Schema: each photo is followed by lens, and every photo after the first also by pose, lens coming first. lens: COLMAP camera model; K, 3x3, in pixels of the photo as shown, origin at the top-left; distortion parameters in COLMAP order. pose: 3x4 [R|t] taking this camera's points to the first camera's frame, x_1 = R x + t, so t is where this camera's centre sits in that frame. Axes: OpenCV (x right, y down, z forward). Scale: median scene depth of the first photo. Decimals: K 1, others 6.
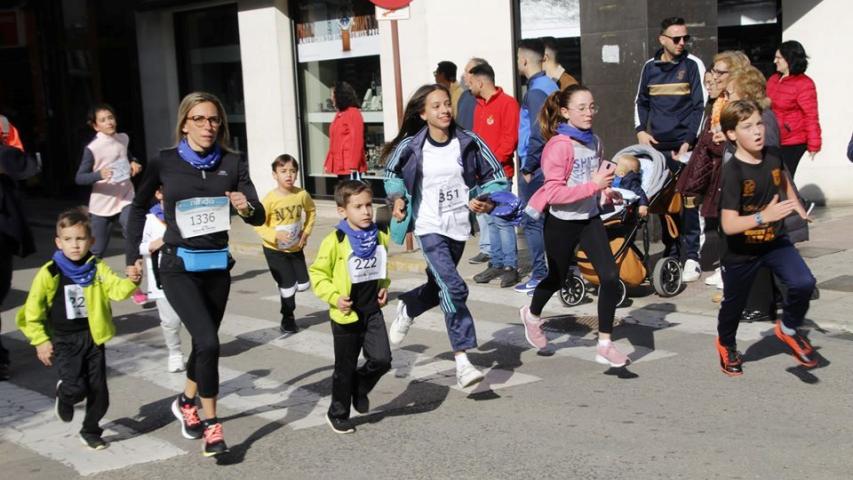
lens RADIAL K [[1172.8, 0, 460.3], [0, 1172.8, 235.9], [0, 0, 1]] dist [0.135304, 0.095634]
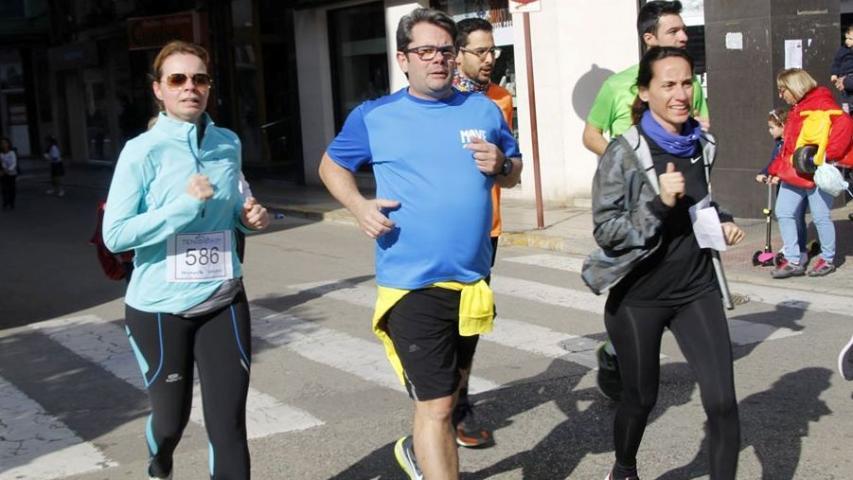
lens RADIAL K [[1783.0, 0, 350.6], [0, 1783.0, 240.5], [0, 0, 1]] dist [0.088466, 0.687014]
pose [[0.995490, 0.000770, -0.094862, -0.061023], [-0.004369, 0.999278, -0.037741, 0.086003], [0.094765, 0.037985, 0.994775, -0.623383]]
